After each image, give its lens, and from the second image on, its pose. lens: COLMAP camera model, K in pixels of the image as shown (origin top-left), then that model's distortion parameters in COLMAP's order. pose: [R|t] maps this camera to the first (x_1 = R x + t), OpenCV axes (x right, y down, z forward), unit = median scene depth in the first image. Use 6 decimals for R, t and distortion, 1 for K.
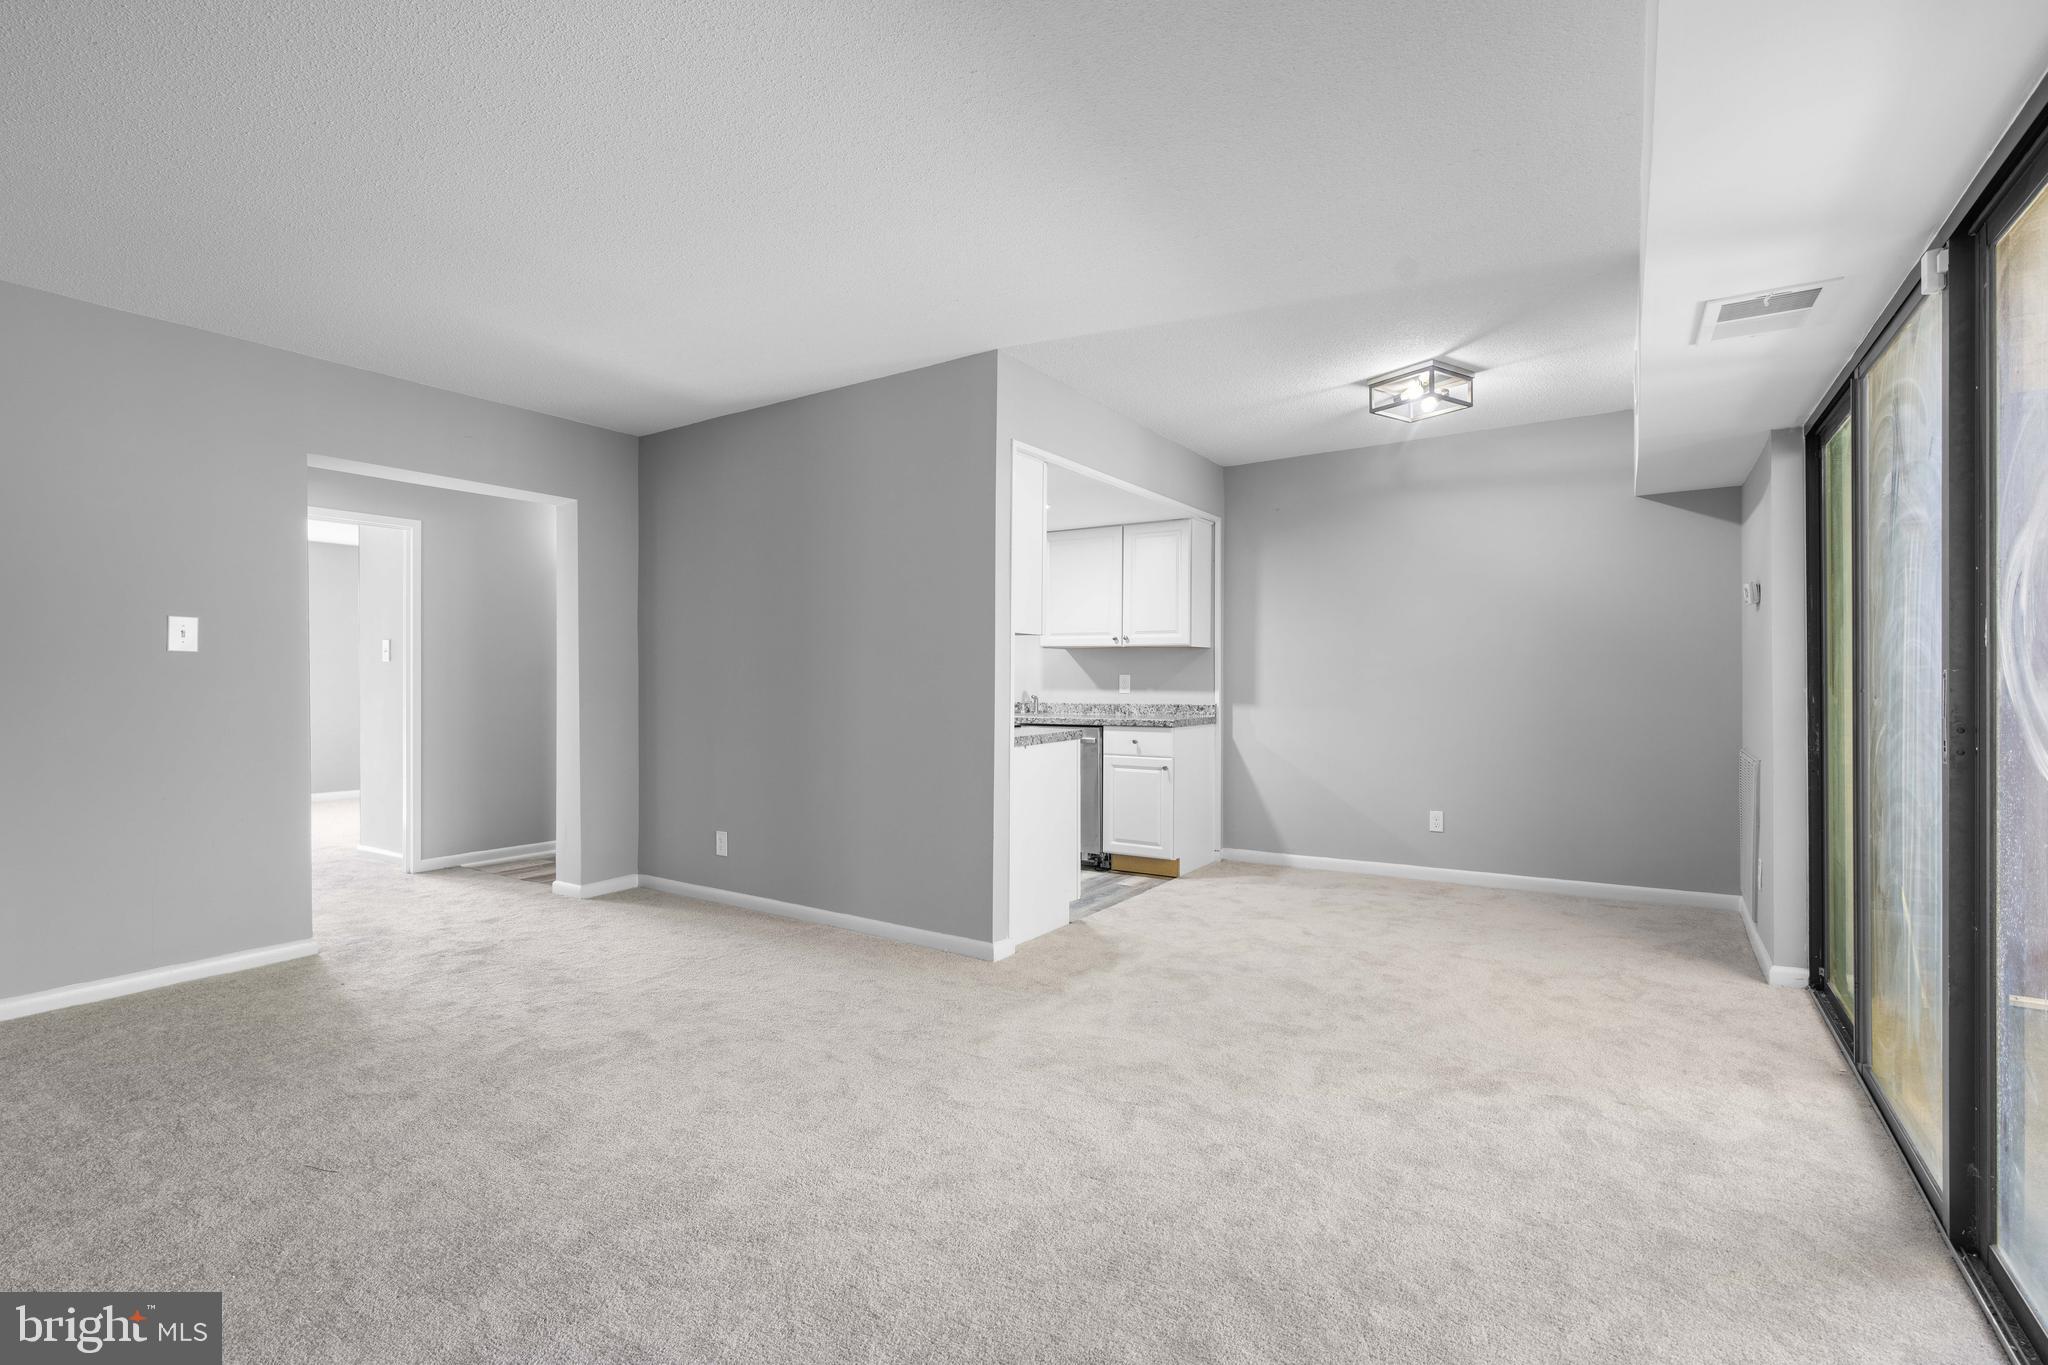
lens RADIAL K [[932.5, 0, 1018.4], [0, 932.5, 685.8], [0, 0, 1]] dist [-0.004400, 0.000092]
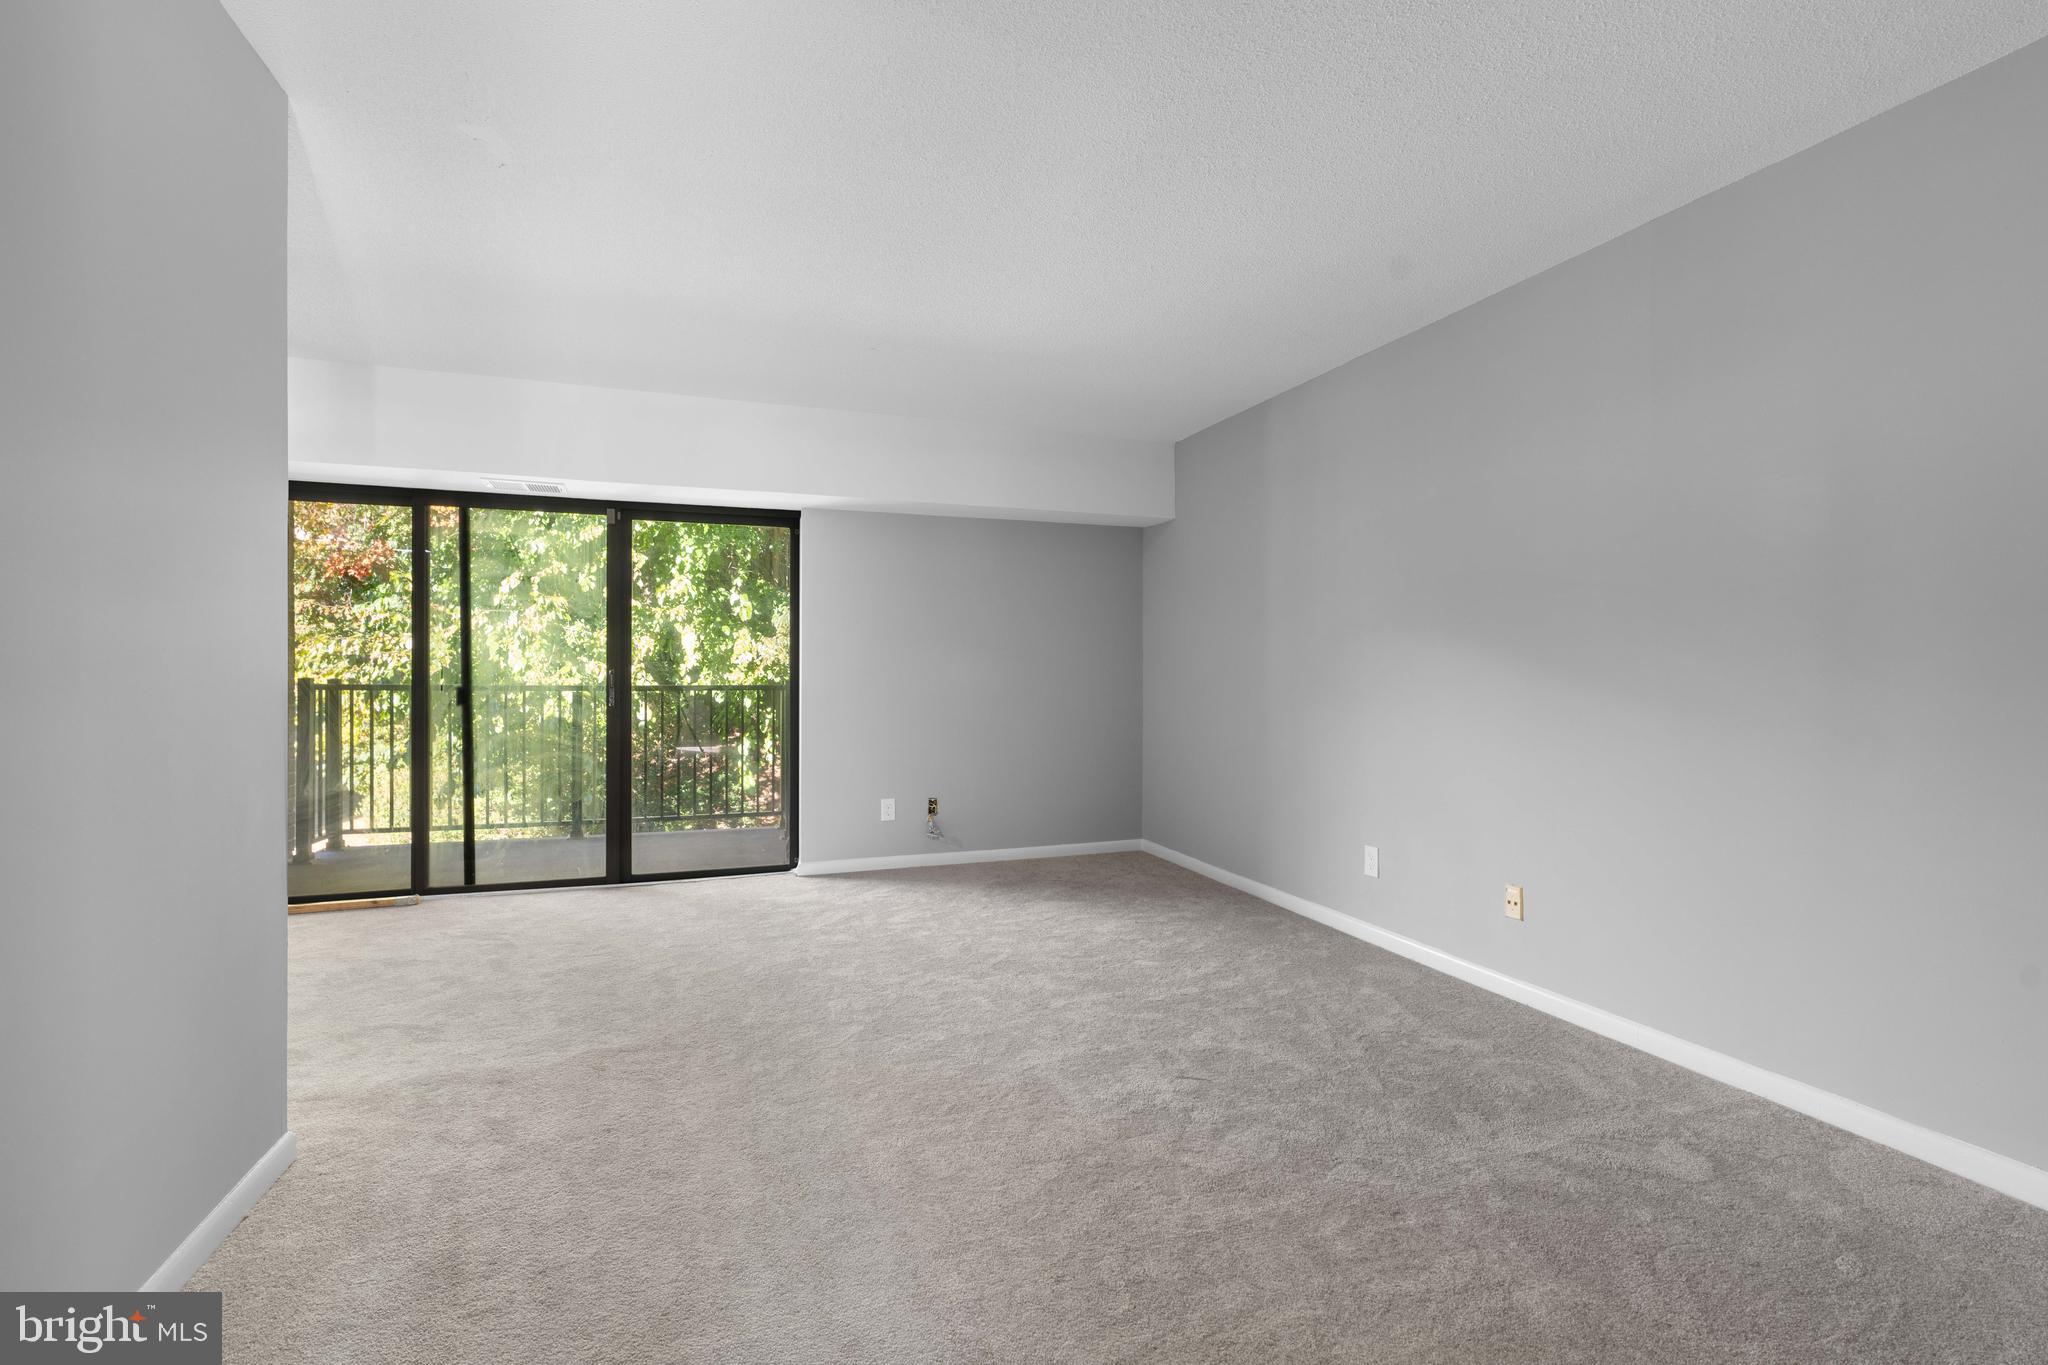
lens RADIAL K [[919.3, 0, 1024.0], [0, 919.3, 682.5], [0, 0, 1]] dist [0.000636, 0.000563]
pose [[-0.805268, -0.005365, 0.592886, -0.690879], [0.004322, 0.999879, 0.014919, -0.006602], [-0.592895, 0.014576, -0.805148, 1.122995]]
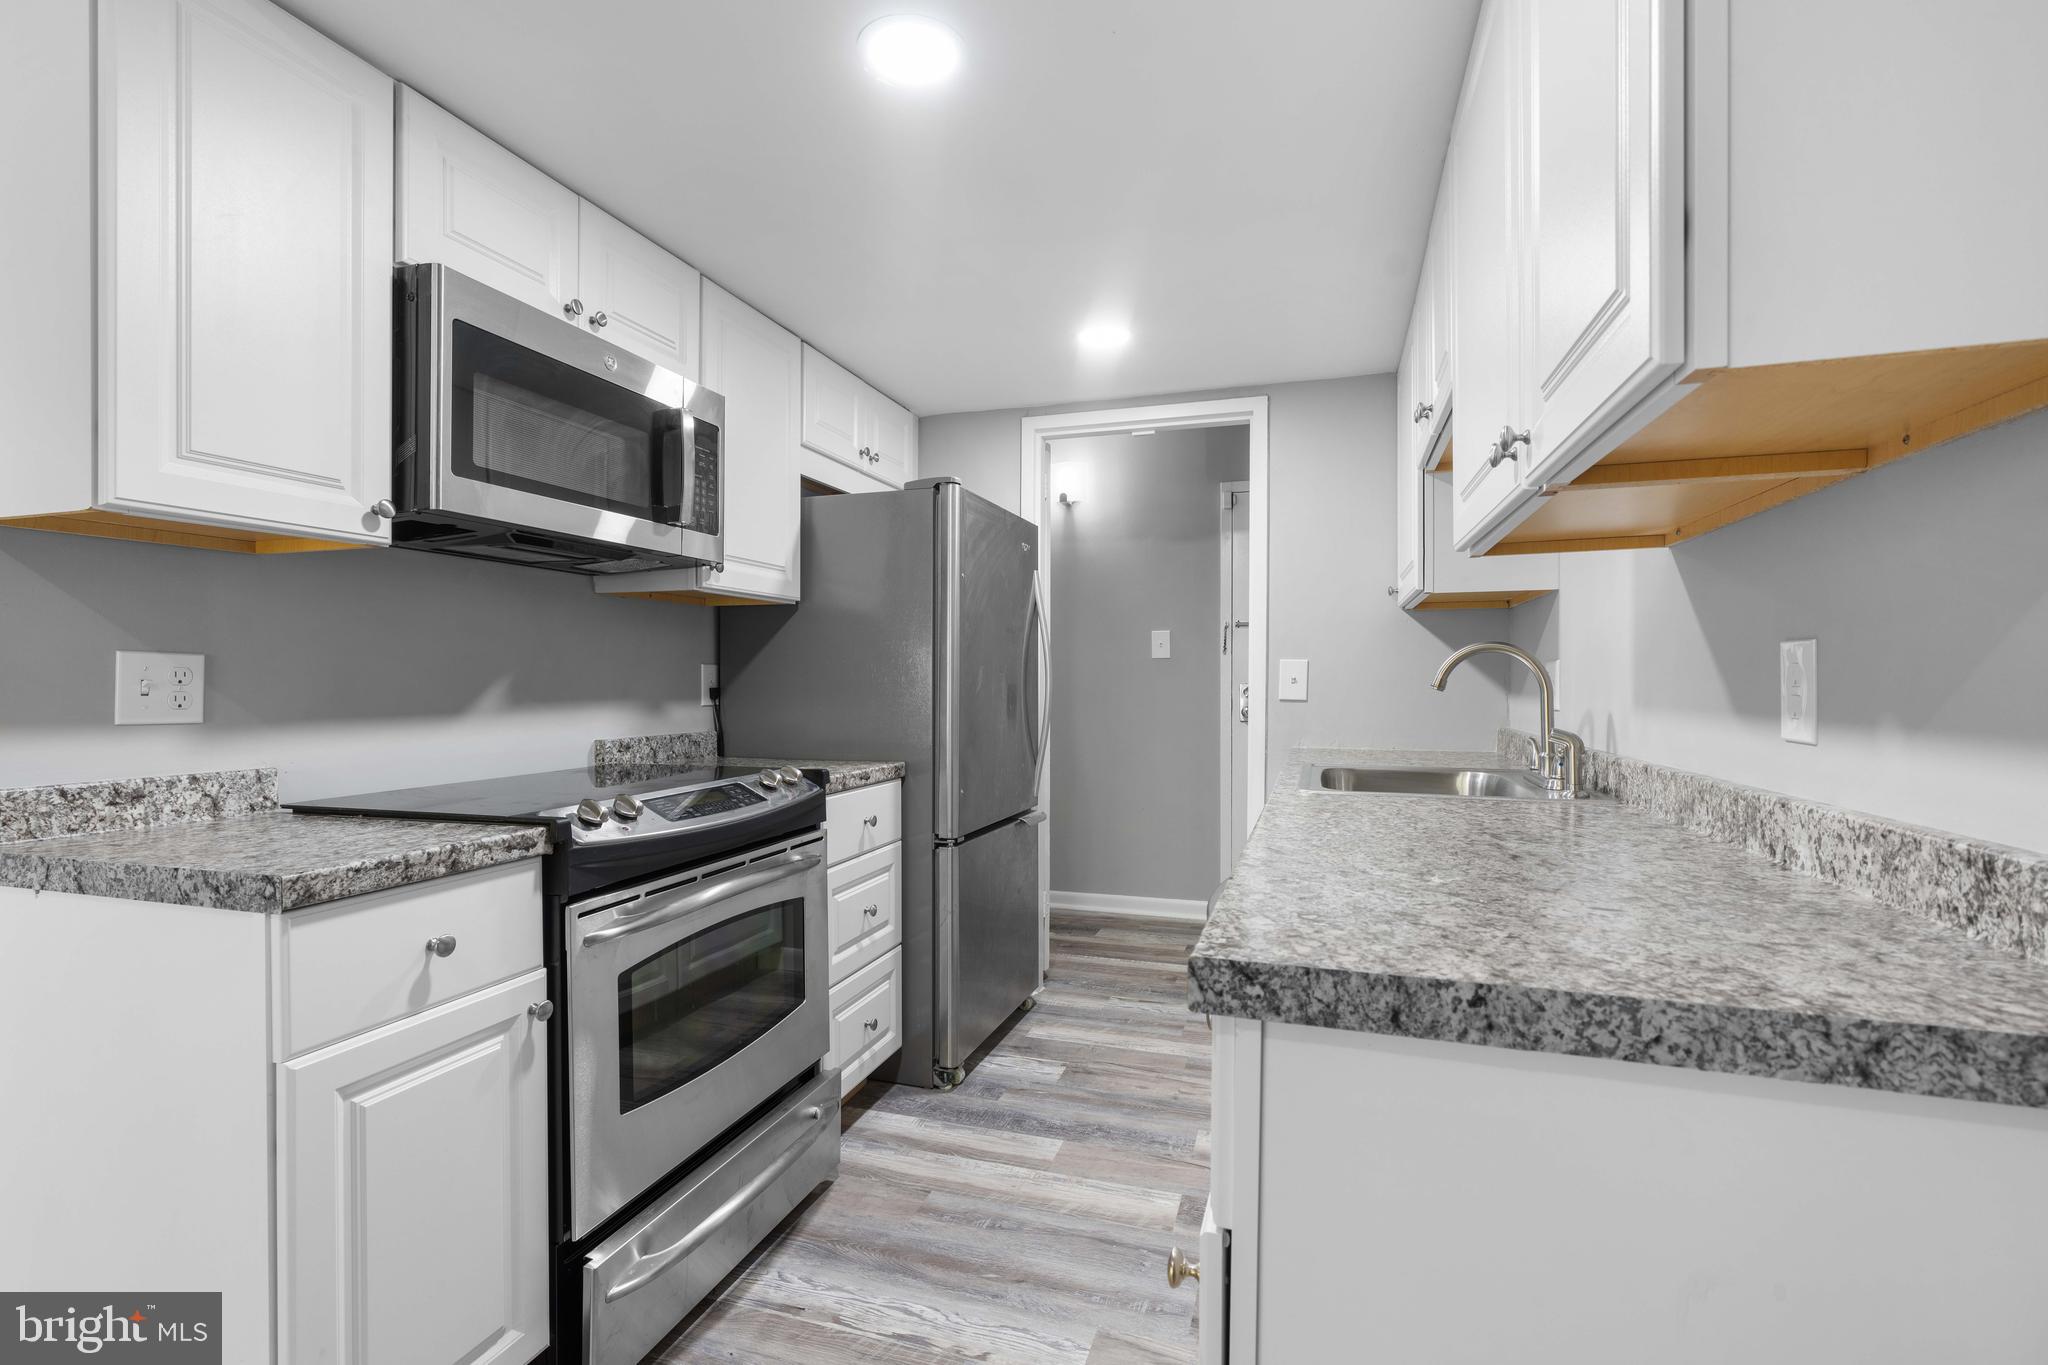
lens RADIAL K [[923.4, 0, 1019.2], [0, 923.4, 685.1], [0, 0, 1]] dist [-0.002129, 0.000646]
pose [[0.259118, 0.003272, -0.965840, 0.381956], [-0.007670, 0.999970, 0.001330, -0.003286], [0.965815, 0.007064, 0.259135, 1.236470]]
